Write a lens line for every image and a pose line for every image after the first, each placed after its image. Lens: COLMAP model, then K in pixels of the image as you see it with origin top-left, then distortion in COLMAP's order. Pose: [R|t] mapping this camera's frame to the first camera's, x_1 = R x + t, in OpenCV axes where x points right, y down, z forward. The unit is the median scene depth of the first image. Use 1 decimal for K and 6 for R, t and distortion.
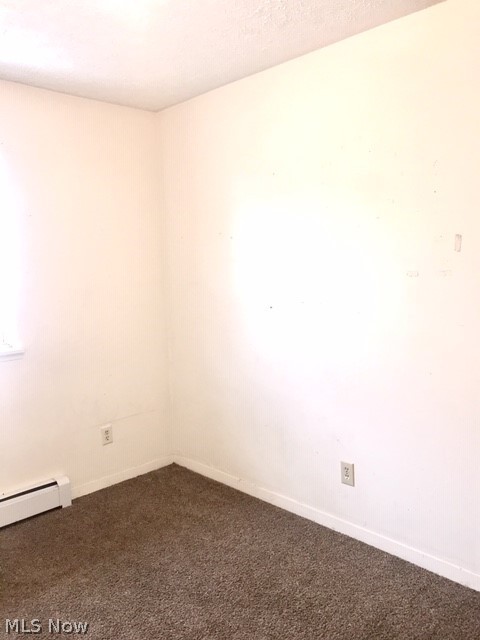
lens RADIAL K [[524.7, 0, 239.8], [0, 524.7, 319.2], [0, 0, 1]] dist [0.043866, -0.016315]
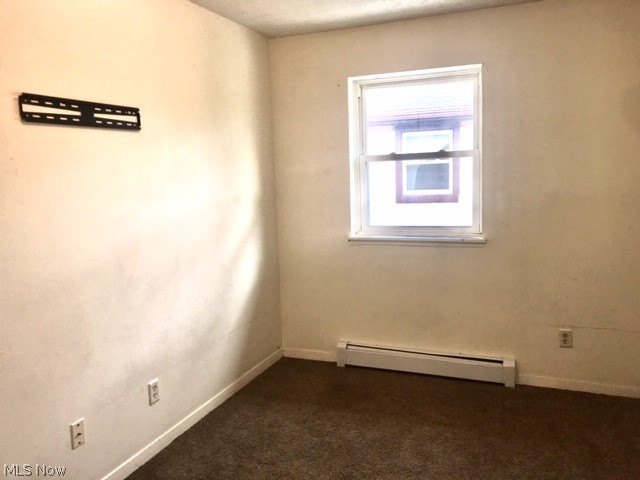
lens RADIAL K [[524.7, 0, 320.3], [0, 524.7, 240.3], [0, 0, 1]] dist [0.043866, -0.016315]
pose [[0.400679, 0.133284, -0.906472, 0.455797], [-0.073560, 0.990848, 0.113176, -0.041971], [0.913261, 0.021333, 0.406816, 0.180589]]
